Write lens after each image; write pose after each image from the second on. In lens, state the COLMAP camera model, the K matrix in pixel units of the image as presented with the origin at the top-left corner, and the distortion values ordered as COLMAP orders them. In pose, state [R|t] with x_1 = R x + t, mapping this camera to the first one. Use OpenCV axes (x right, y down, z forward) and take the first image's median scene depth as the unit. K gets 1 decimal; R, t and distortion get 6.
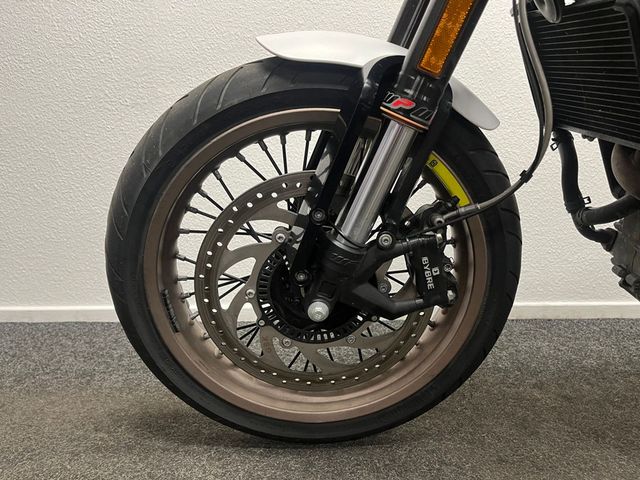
lens RADIAL K [[487.4, 0, 321.3], [0, 487.4, 243.4], [0, 0, 1]] dist [0.056457, -0.078129]
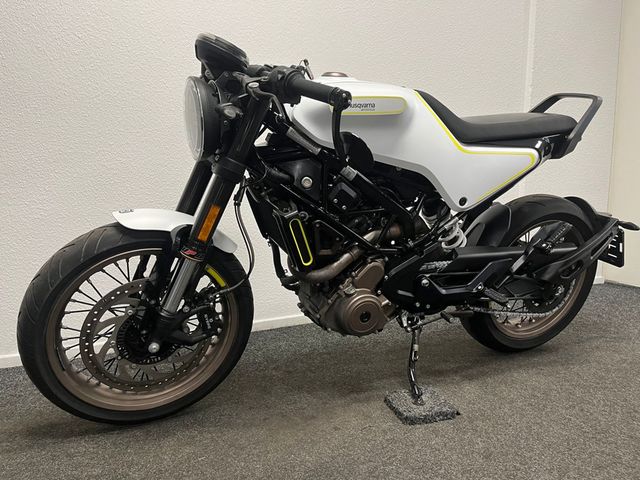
lens RADIAL K [[487.4, 0, 323.7], [0, 487.4, 239.0], [0, 0, 1]] dist [0.056457, -0.078129]
pose [[0.907875, -0.052747, 0.415909, -0.170074], [0.063175, 0.997938, -0.011341, -0.218308], [-0.414453, 0.036571, 0.909336, -1.041562]]
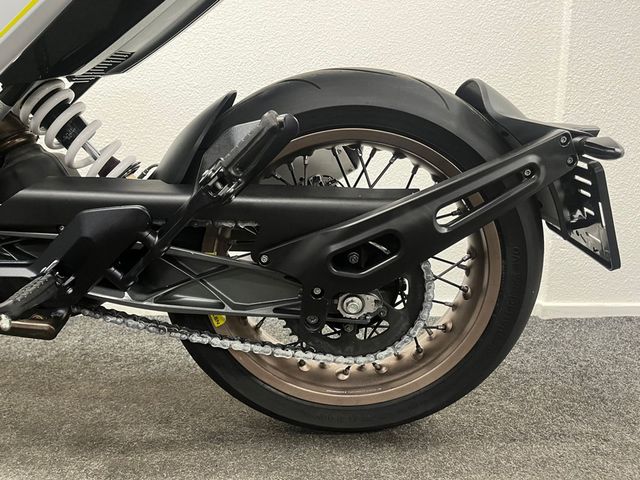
lens RADIAL K [[487.4, 0, 331.6], [0, 487.4, 247.4], [0, 0, 1]] dist [0.056457, -0.078129]
pose [[0.999549, 0.007519, 0.029081, 1.965396], [-0.007679, 0.999956, 0.005370, -0.023706], [-0.029040, -0.005591, 0.999563, -0.193799]]
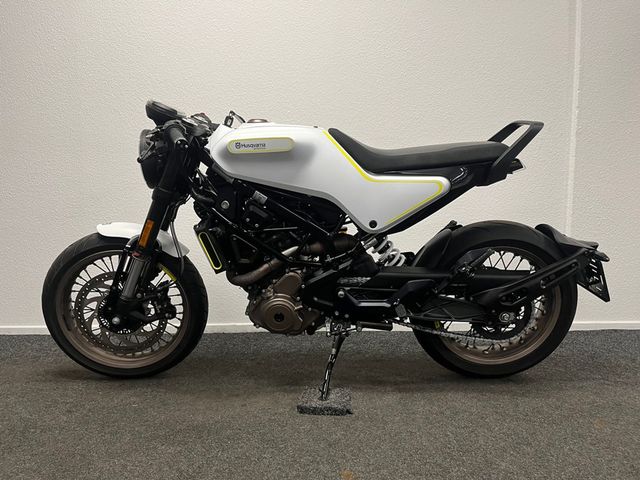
lens RADIAL K [[487.4, 0, 322.9], [0, 487.4, 236.5], [0, 0, 1]] dist [0.056457, -0.078129]
pose [[0.999117, 0.005112, 0.041703, 0.966782], [-0.001776, 0.996821, -0.079651, -0.112237], [-0.041977, 0.079507, 0.995950, -1.745598]]
